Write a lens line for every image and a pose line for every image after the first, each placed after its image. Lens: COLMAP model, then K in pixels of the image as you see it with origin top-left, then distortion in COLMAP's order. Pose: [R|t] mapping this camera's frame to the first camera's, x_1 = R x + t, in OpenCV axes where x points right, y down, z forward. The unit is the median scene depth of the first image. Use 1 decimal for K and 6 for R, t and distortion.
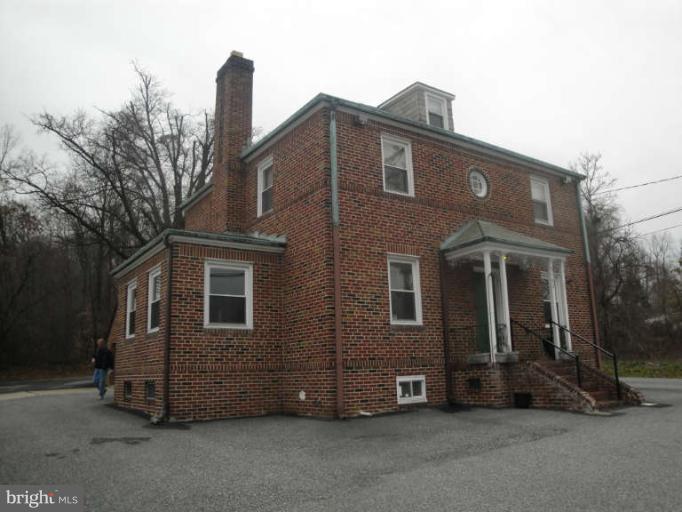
lens RADIAL K [[562.9, 0, 338.8], [0, 562.9, 256.0], [0, 0, 1]] dist [-0.002392, 0.003111]
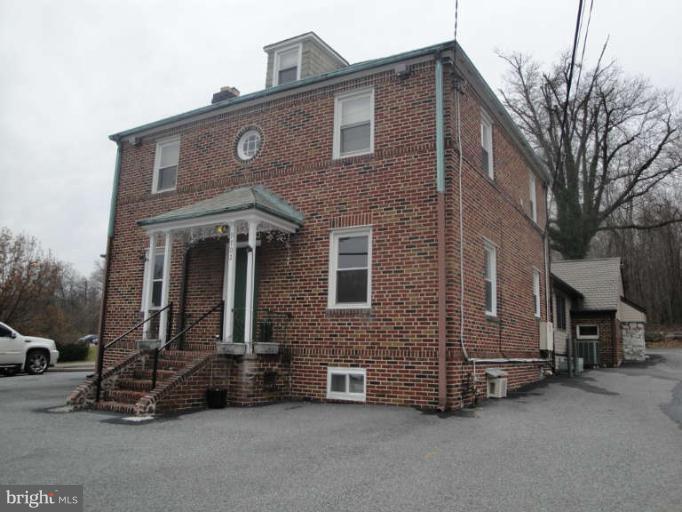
lens RADIAL K [[562.9, 0, 338.8], [0, 562.9, 256.0], [0, 0, 1]] dist [-0.002392, 0.003111]
pose [[0.355627, -0.110750, -0.928043, 0.983534], [0.132704, 0.988878, -0.067158, 0.105327], [0.925159, -0.099272, 0.366369, 0.726762]]
